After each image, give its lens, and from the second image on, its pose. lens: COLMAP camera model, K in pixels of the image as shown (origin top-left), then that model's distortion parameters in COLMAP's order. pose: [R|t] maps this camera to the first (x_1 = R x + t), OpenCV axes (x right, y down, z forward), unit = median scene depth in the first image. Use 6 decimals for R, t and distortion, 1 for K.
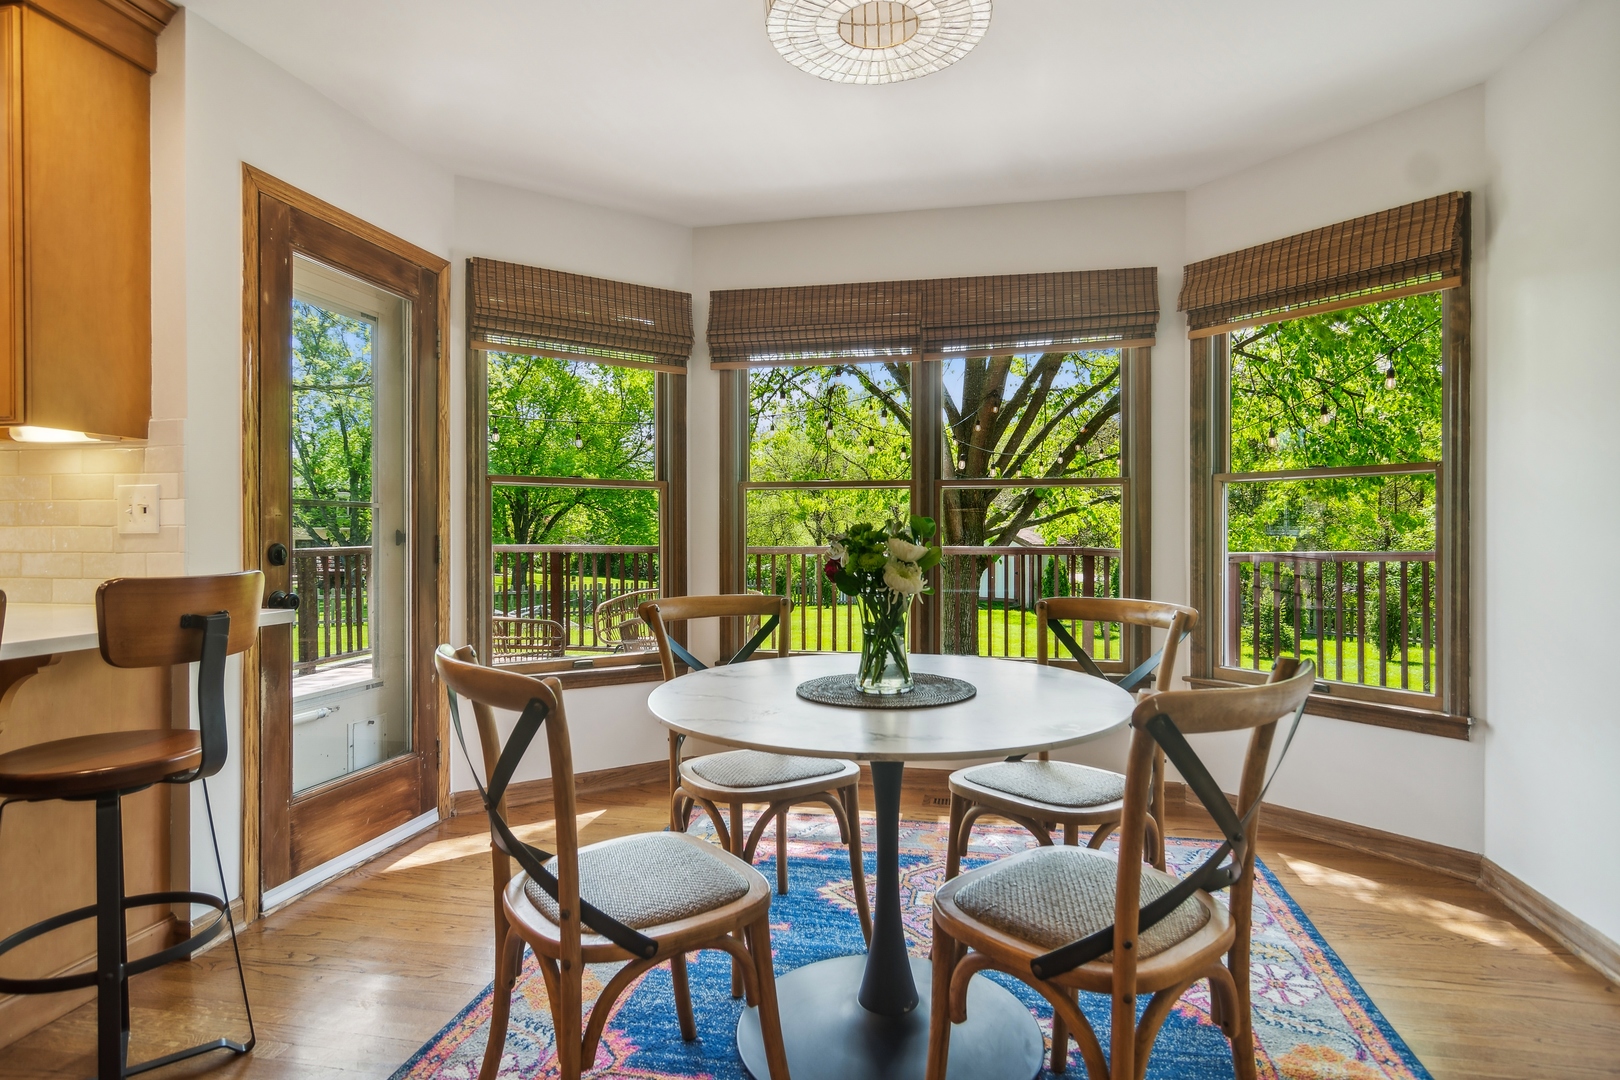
lens RADIAL K [[893.1, 0, 807.2], [0, 893.1, 547.4], [0, 0, 1]] dist [0.007884, 0.000180]
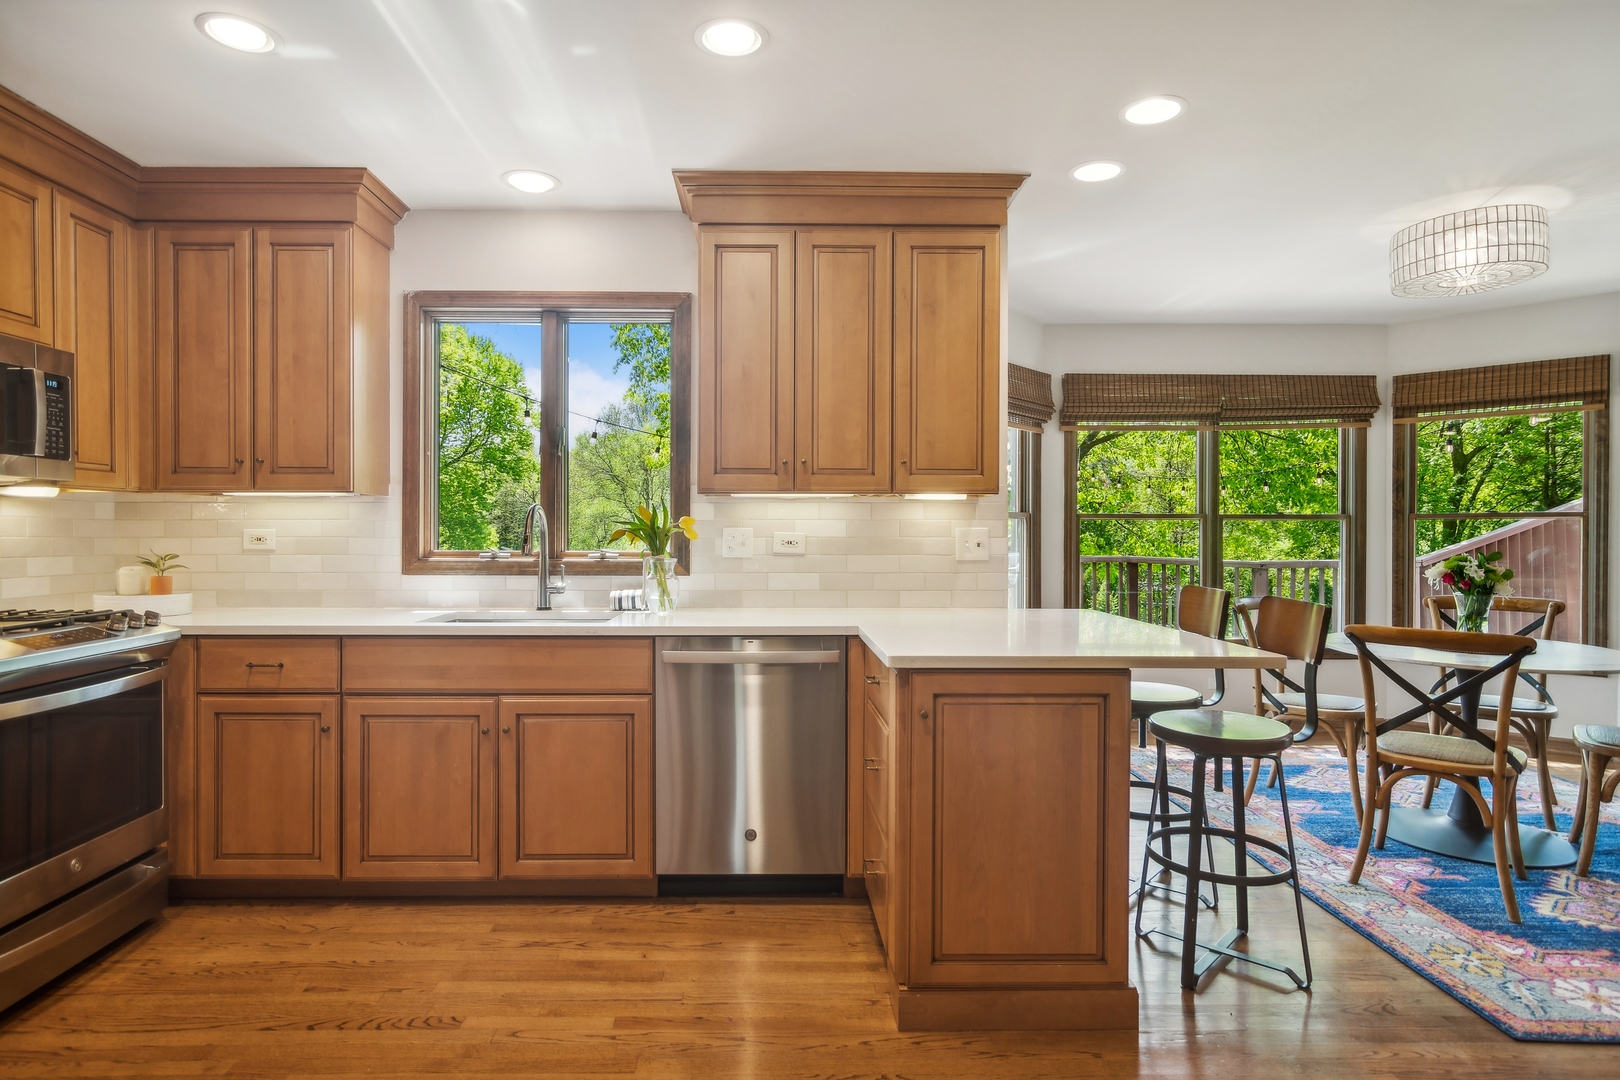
lens RADIAL K [[893.1, 0, 795.1], [0, 893.1, 540.1], [0, 0, 1]] dist [0.007884, 0.000180]
pose [[0.976553, 0.002796, 0.215258, -0.877821], [-0.000590, 0.999947, -0.010310, -0.021880], [-0.215275, 0.009941, 0.976503, -0.256612]]
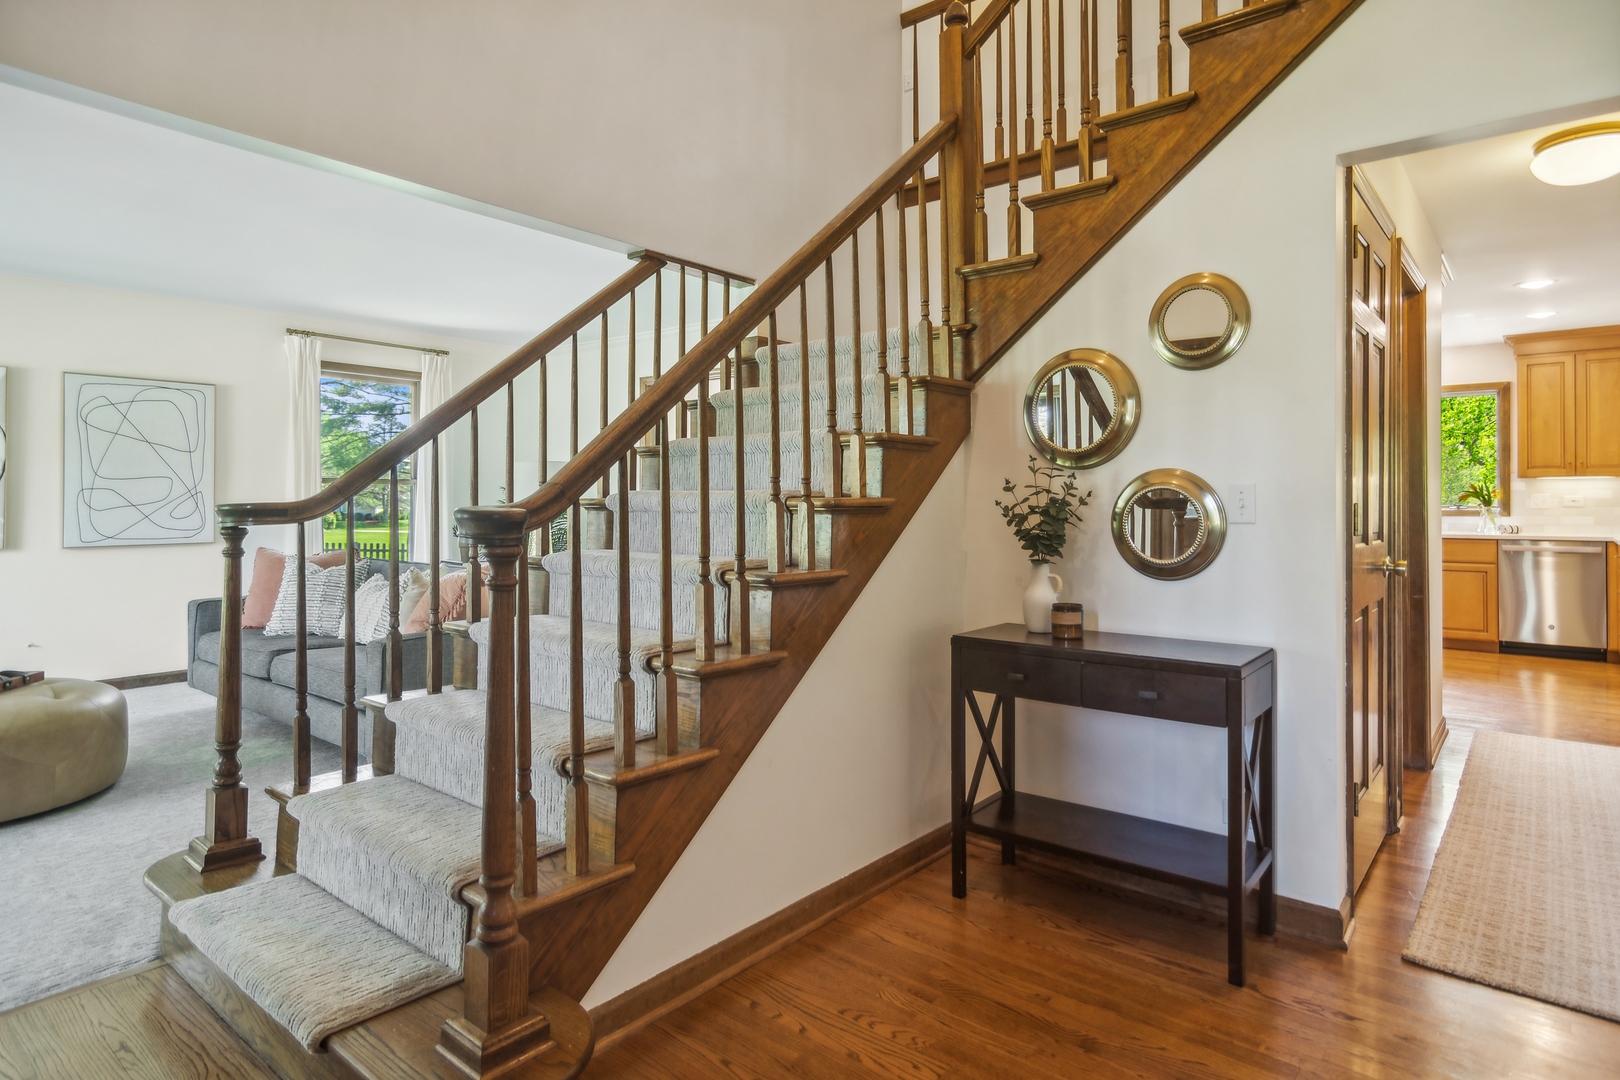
lens RADIAL K [[893.1, 0, 816.9], [0, 893.1, 487.2], [0, 0, 1]] dist [0.007884, 0.000180]
pose [[0.879056, -0.002979, -0.476709, -1.184767], [-0.008520, 0.999723, -0.021958, -0.001642], [0.476642, 0.023364, 0.878787, -1.780265]]
